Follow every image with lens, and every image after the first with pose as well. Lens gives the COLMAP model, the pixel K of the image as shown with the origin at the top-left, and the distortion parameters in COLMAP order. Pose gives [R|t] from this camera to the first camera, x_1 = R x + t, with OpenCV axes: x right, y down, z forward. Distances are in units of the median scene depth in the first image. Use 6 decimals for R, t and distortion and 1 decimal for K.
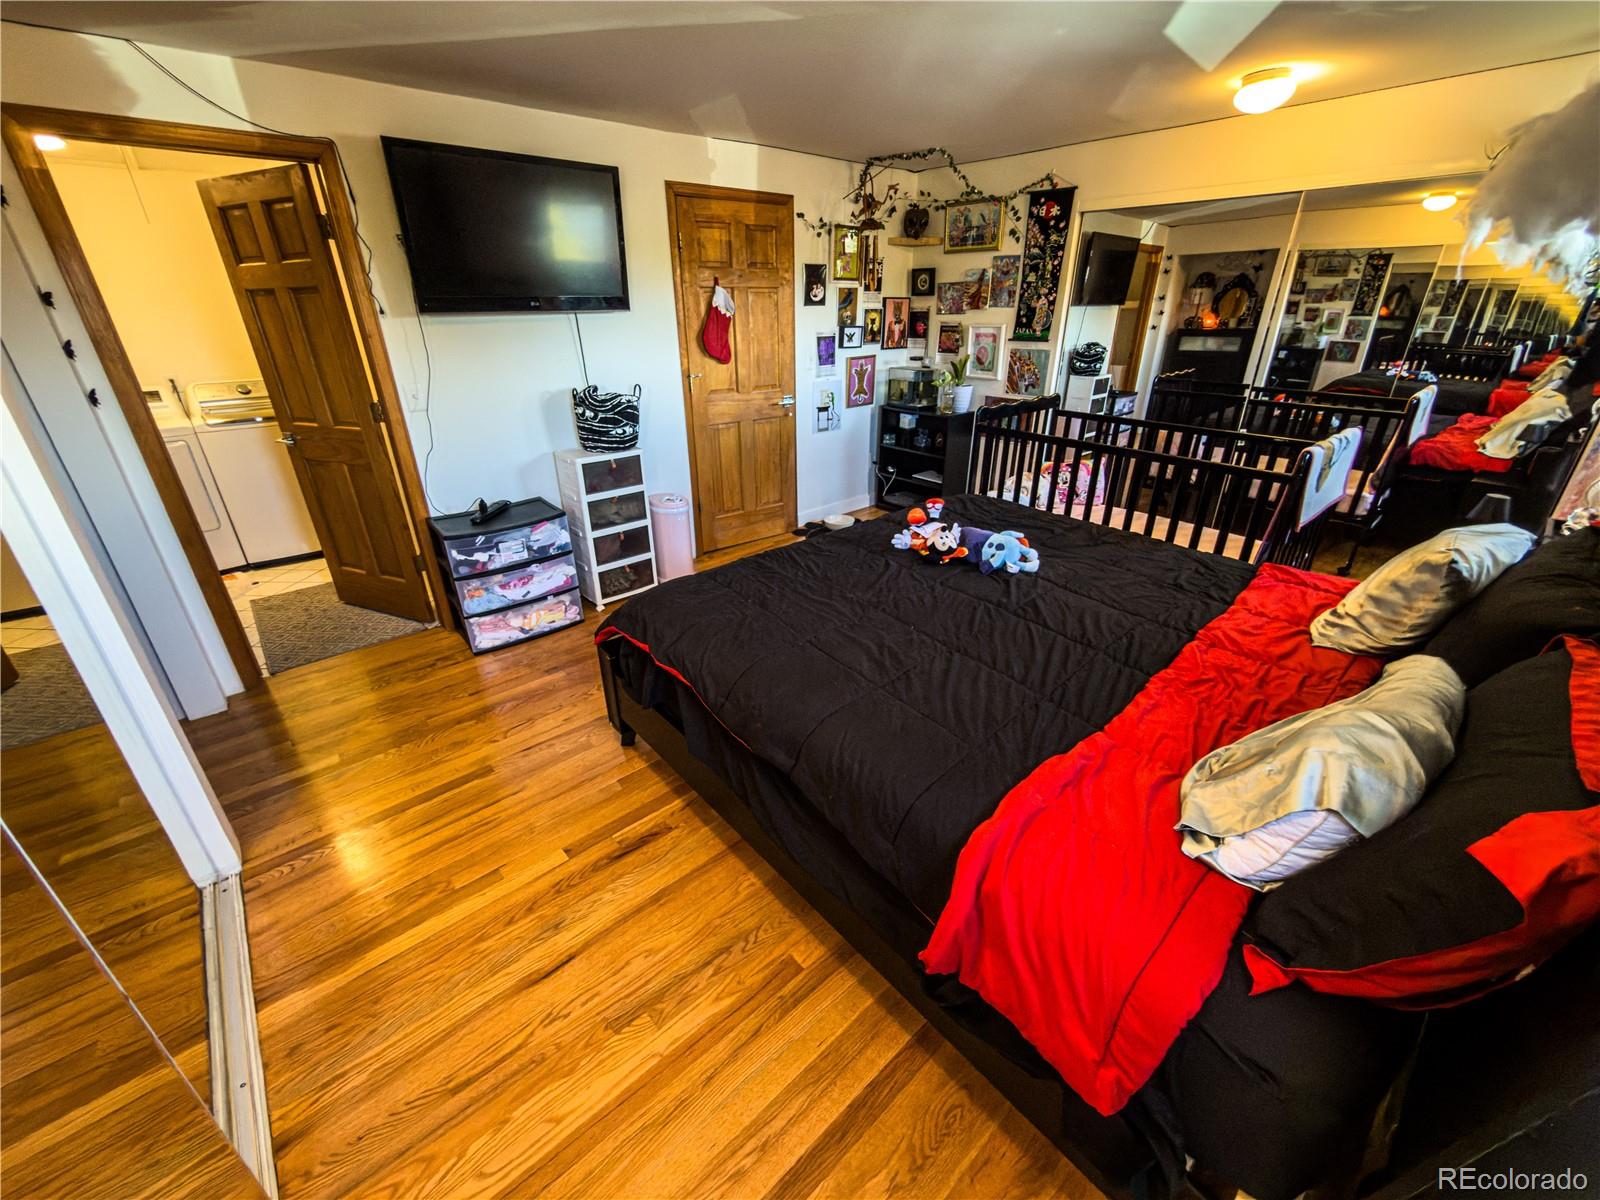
lens RADIAL K [[636.8, 0, 797.6], [0, 636.8, 598.1], [0, 0, 1]] dist [-0.001530, -0.000167]
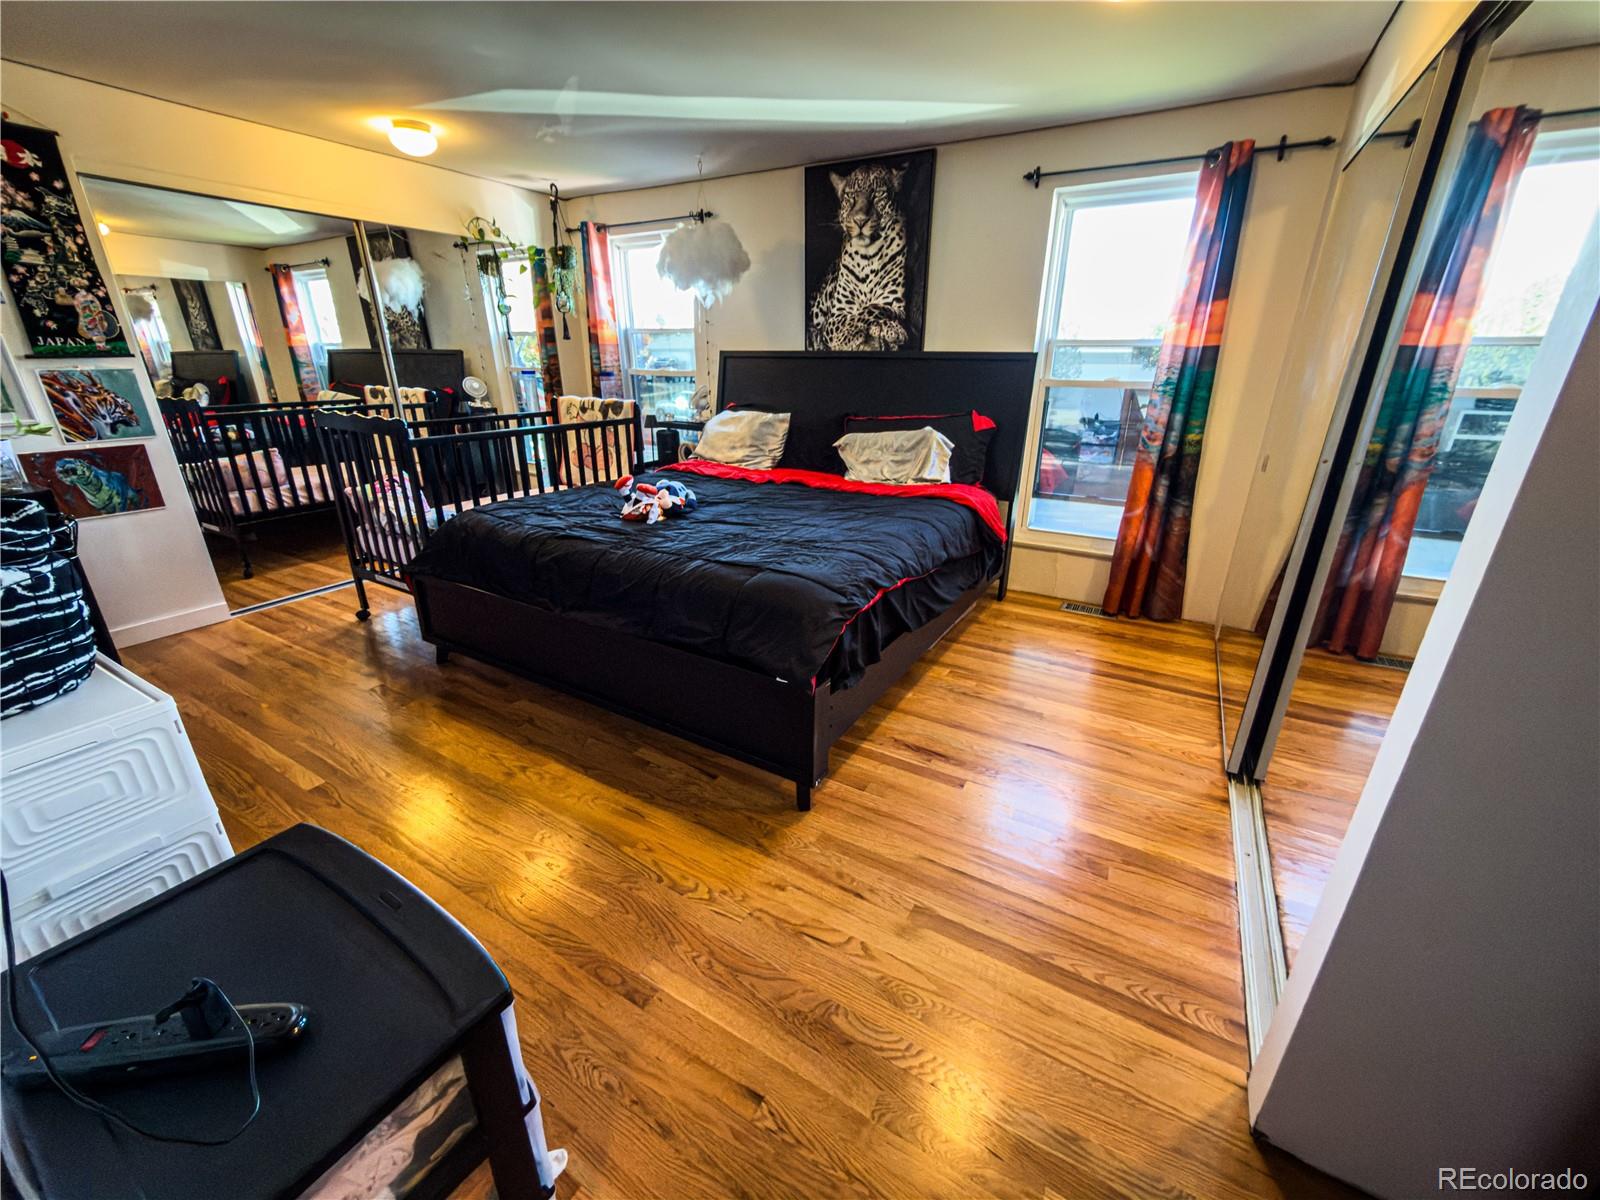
lens RADIAL K [[636.8, 0, 797.9], [0, 636.8, 603.2], [0, 0, 1]] dist [-0.001530, -0.000167]
pose [[-0.316534, -0.334783, 0.887540, -0.550934], [0.391965, 0.805873, 0.443770, -0.212416], [-0.863811, 0.488353, -0.123862, 0.597915]]
